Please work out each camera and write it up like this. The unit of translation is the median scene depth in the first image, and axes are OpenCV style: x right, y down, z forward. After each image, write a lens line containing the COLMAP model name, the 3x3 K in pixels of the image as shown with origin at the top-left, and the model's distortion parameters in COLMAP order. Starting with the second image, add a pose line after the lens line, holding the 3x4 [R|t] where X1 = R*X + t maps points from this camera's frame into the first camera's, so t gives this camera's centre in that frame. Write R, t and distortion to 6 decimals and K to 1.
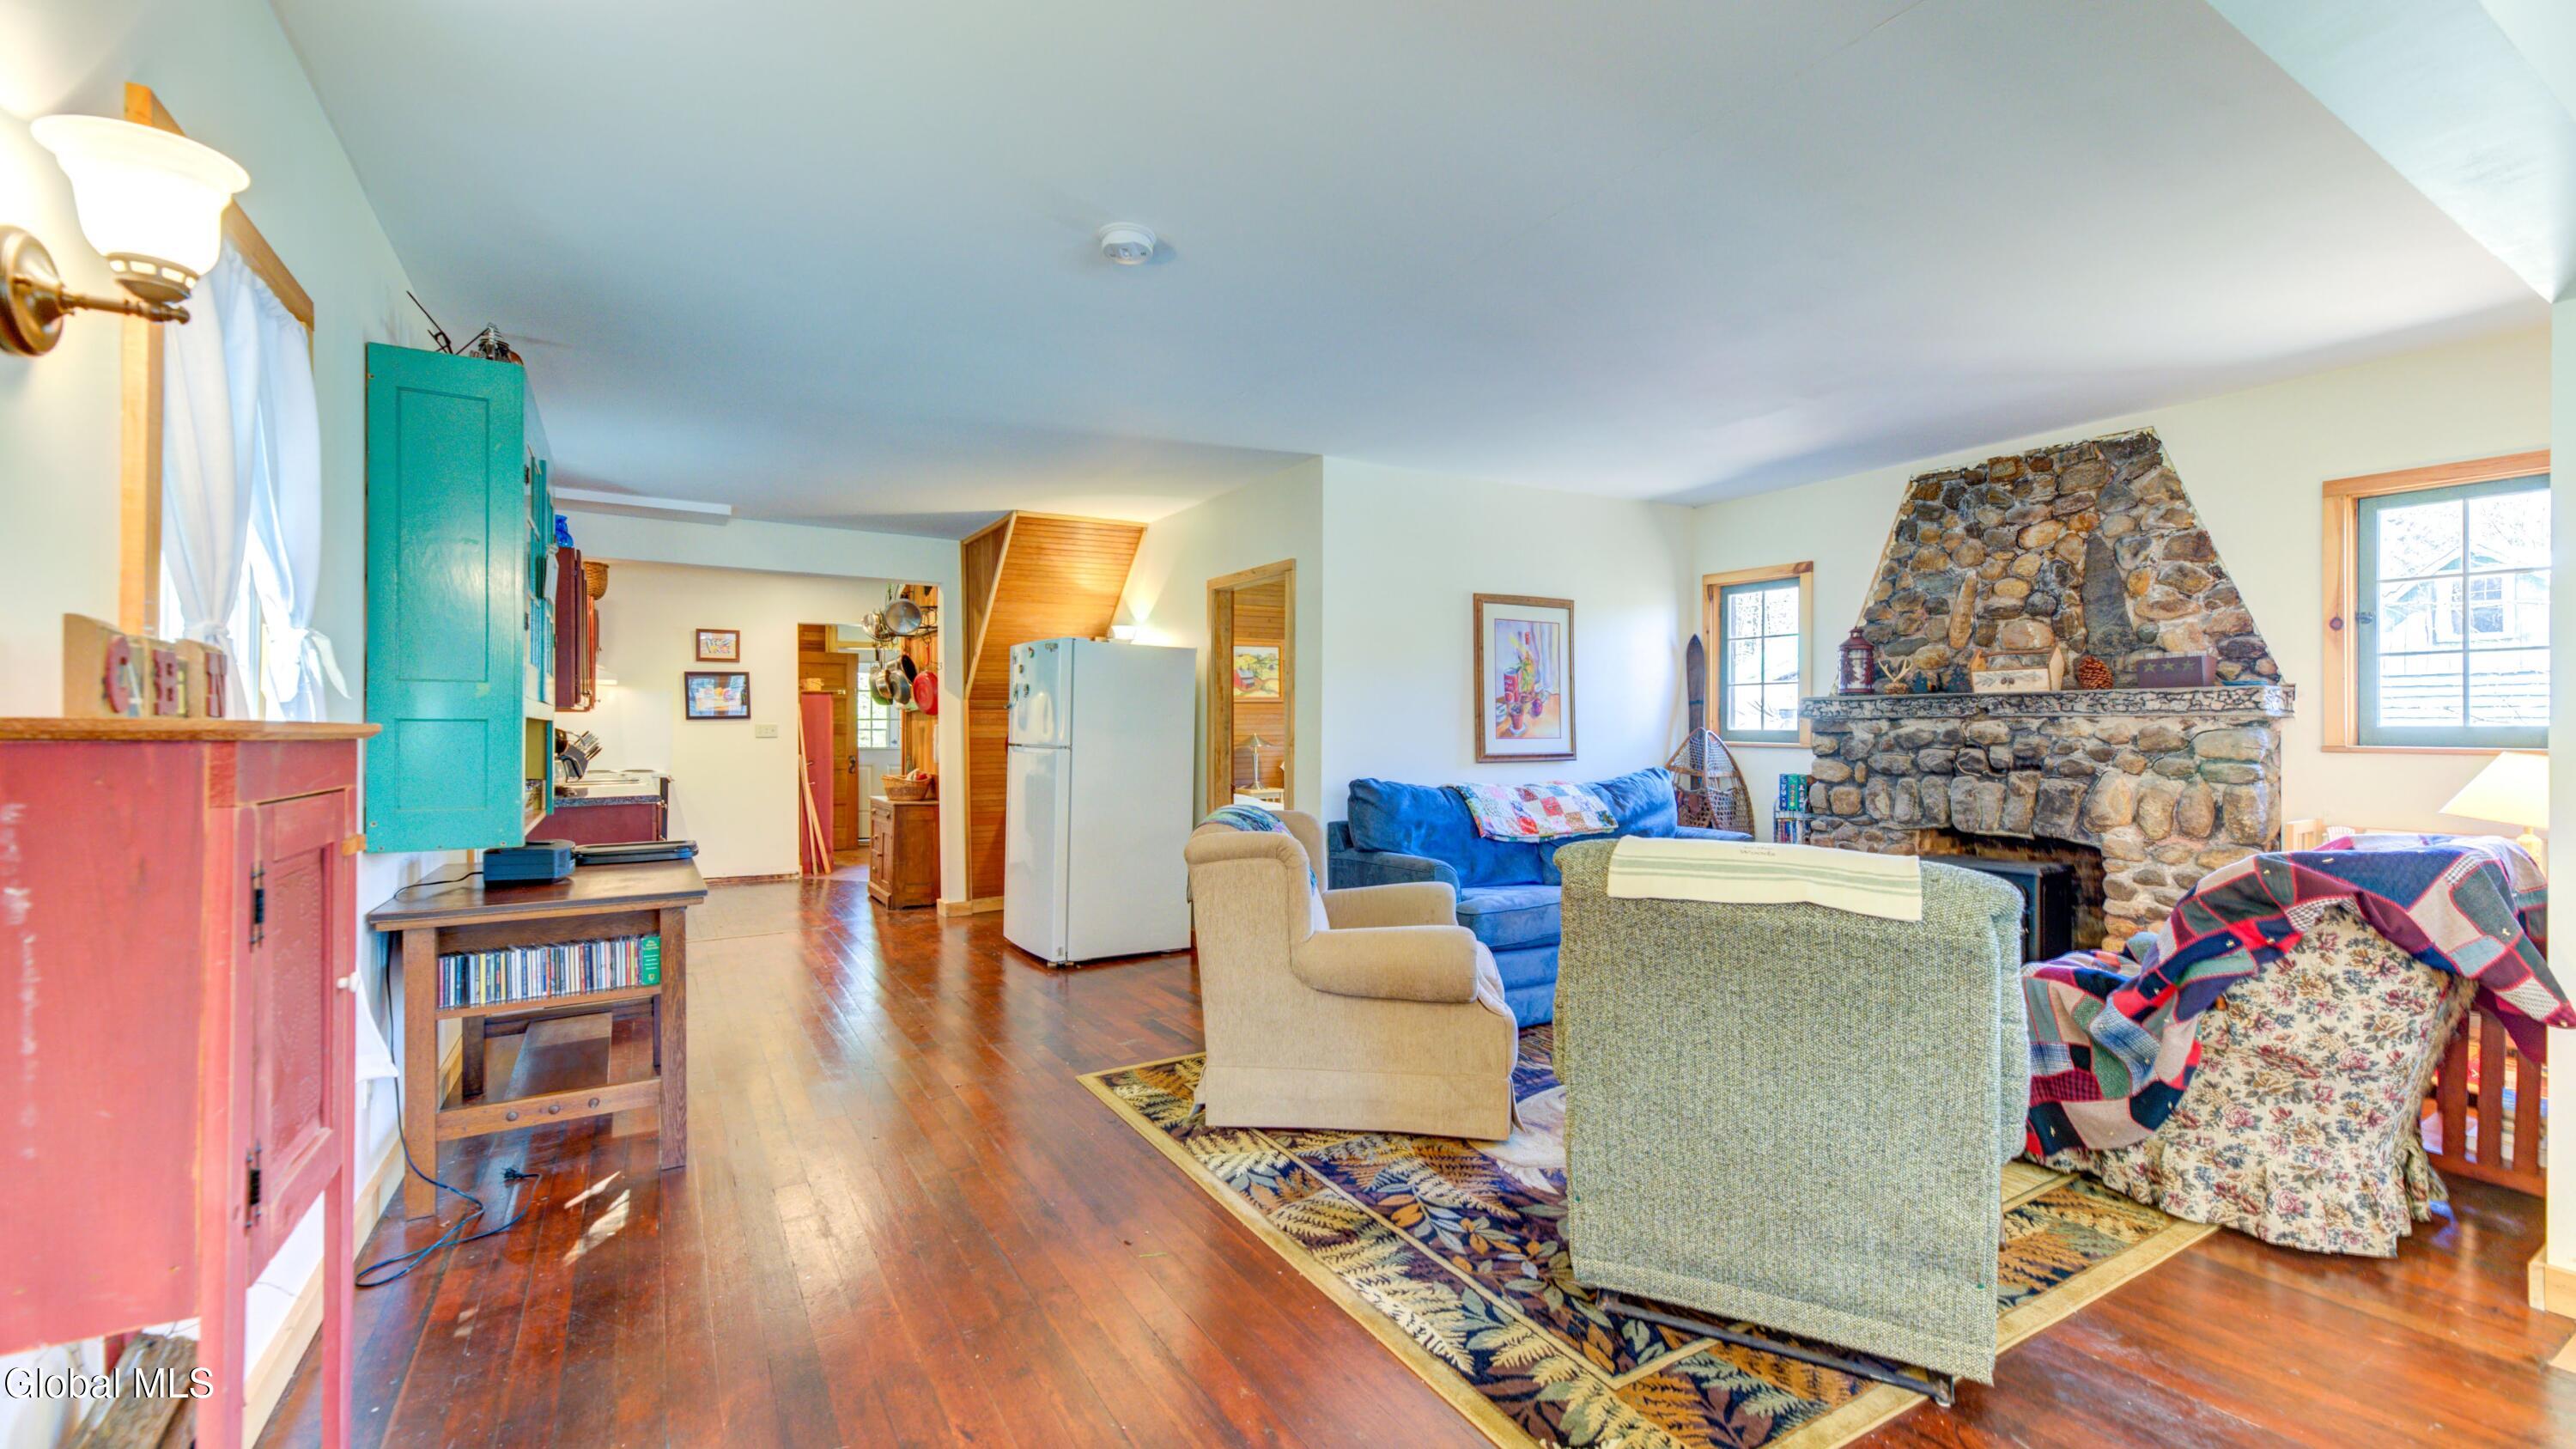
lens RADIAL K [[1045.3, 0, 1288.0], [0, 1045.3, 724.5], [0, 0, 1]] dist [0.000157, 0.000019]
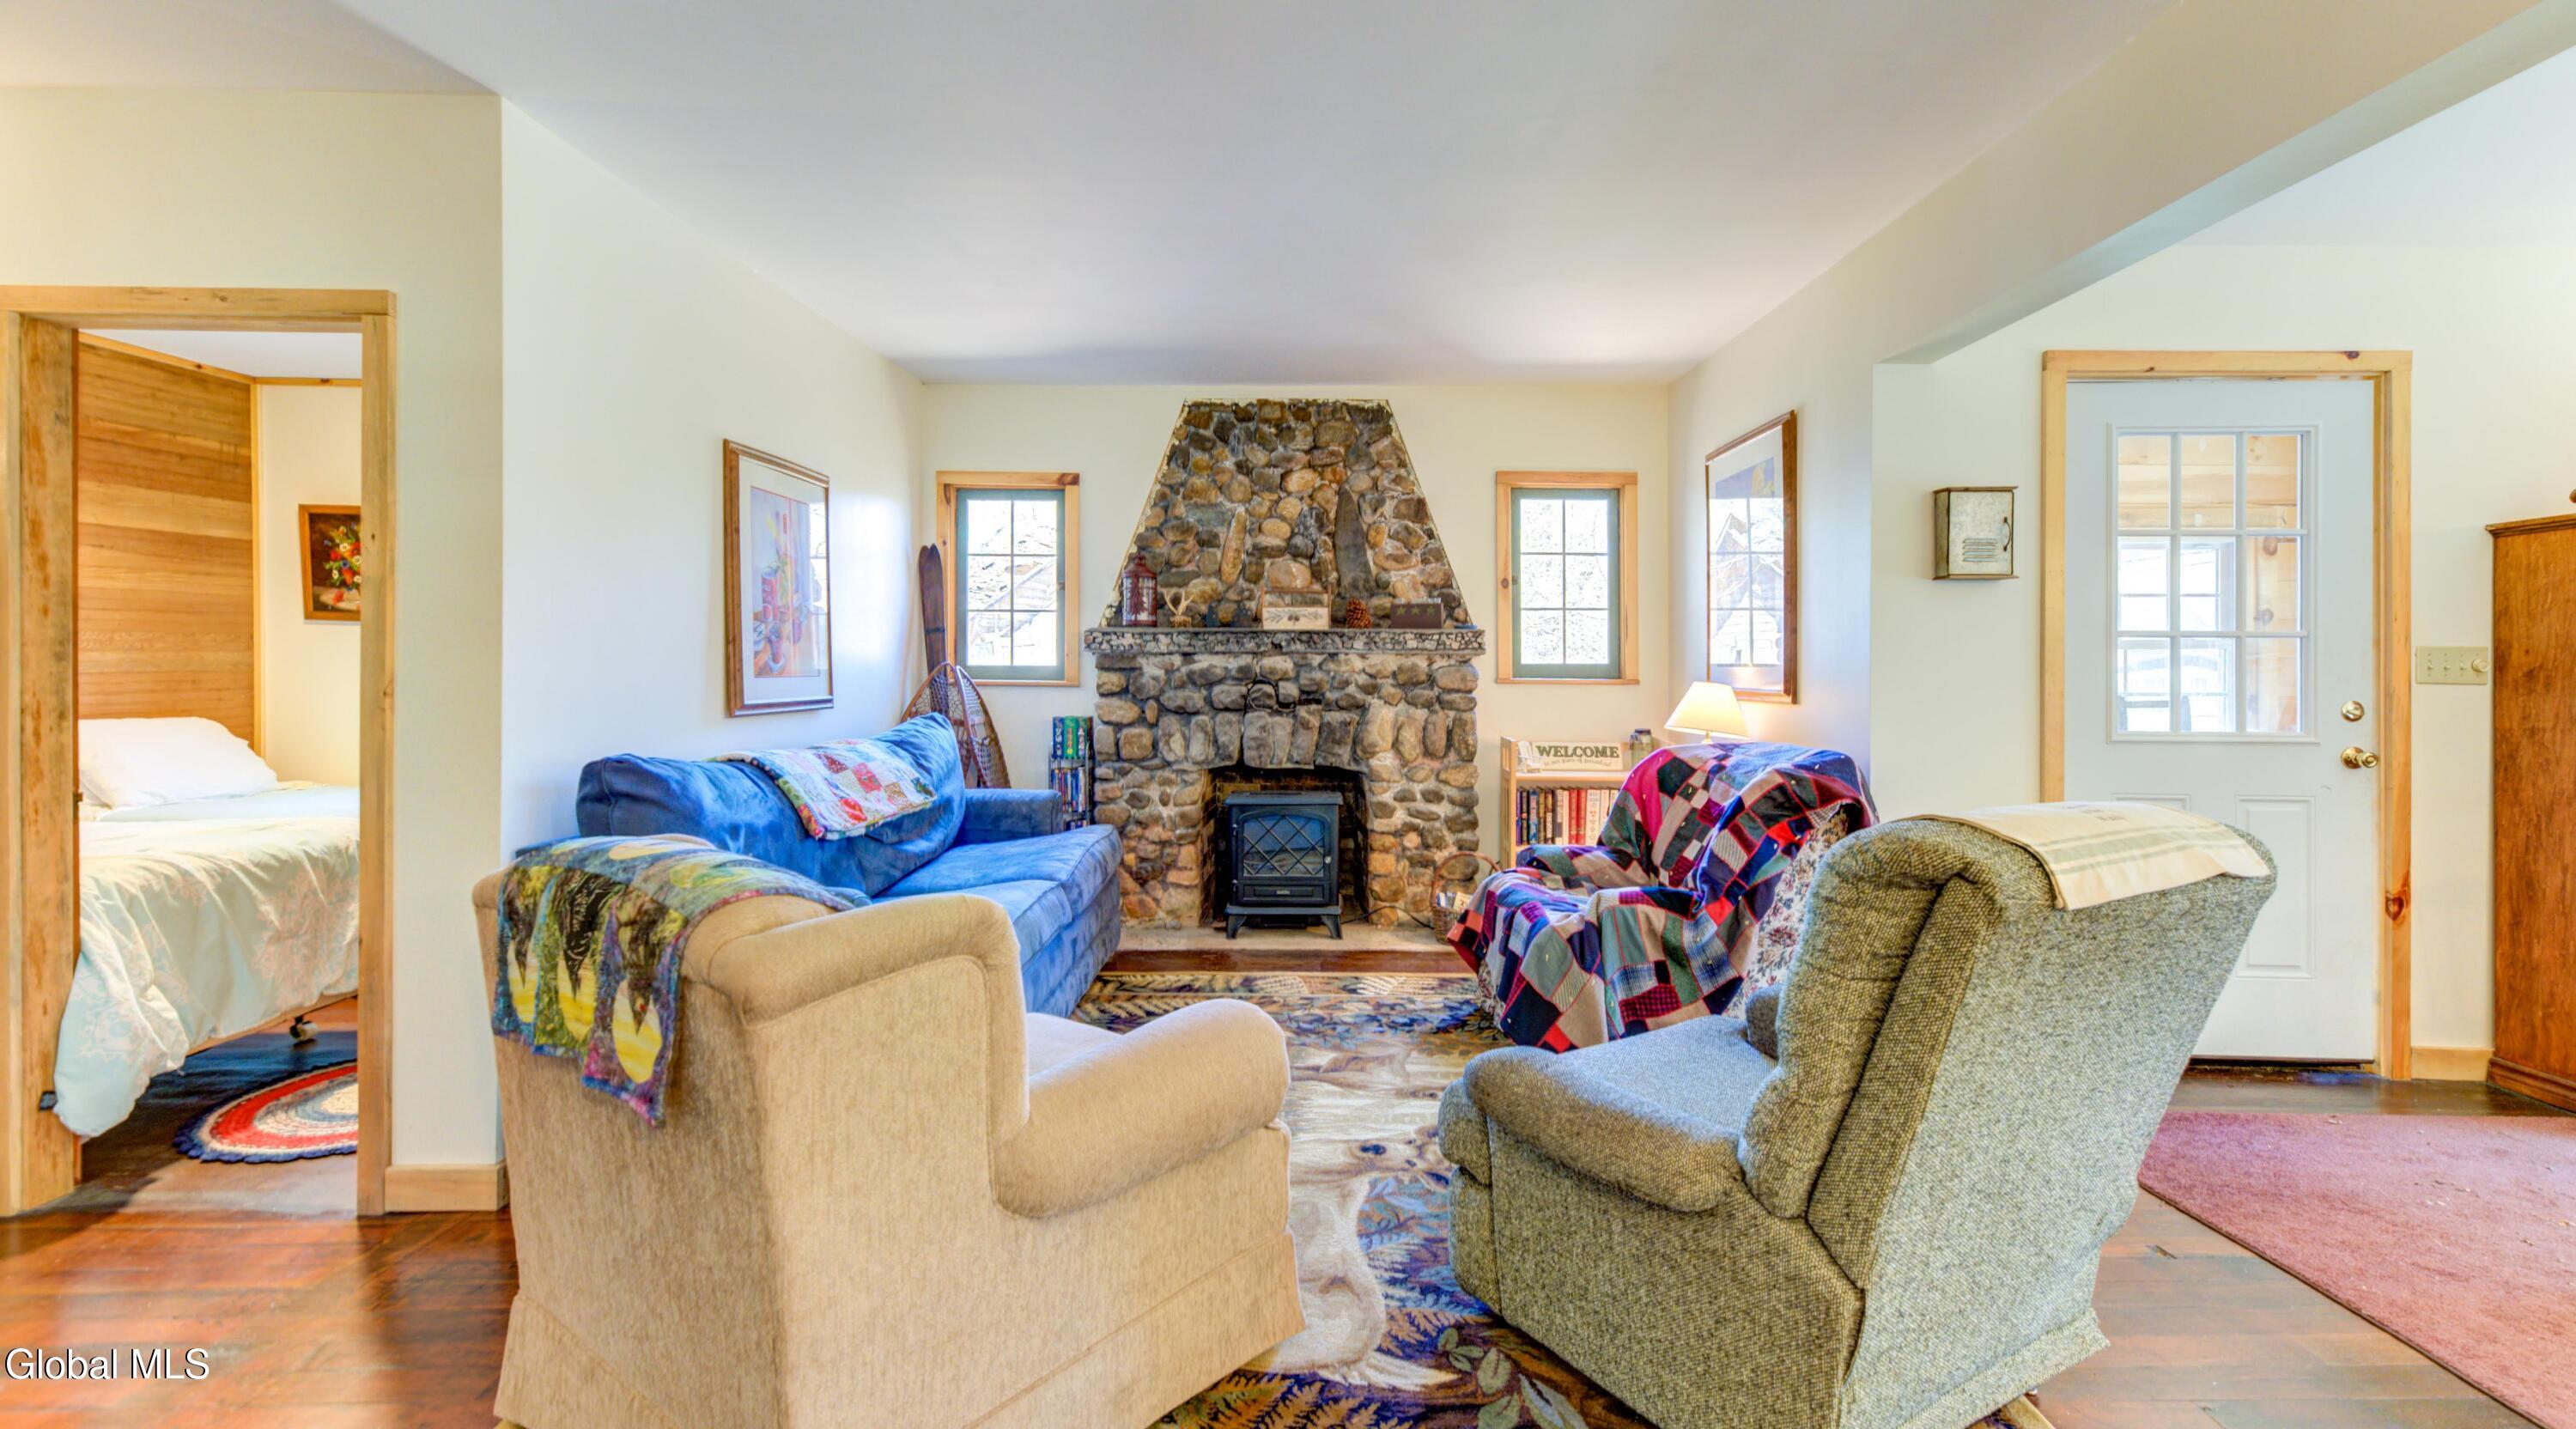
lens RADIAL K [[1084.9, 0, 1291.4], [0, 1084.9, 664.6], [0, 0, 1]] dist [0.011692, -0.000031]
pose [[0.513775, 0.004050, 0.857915, -0.224190], [-0.005451, 0.999984, -0.001456, 0.005686], [-0.857907, -0.003928, 0.513789, 0.443330]]
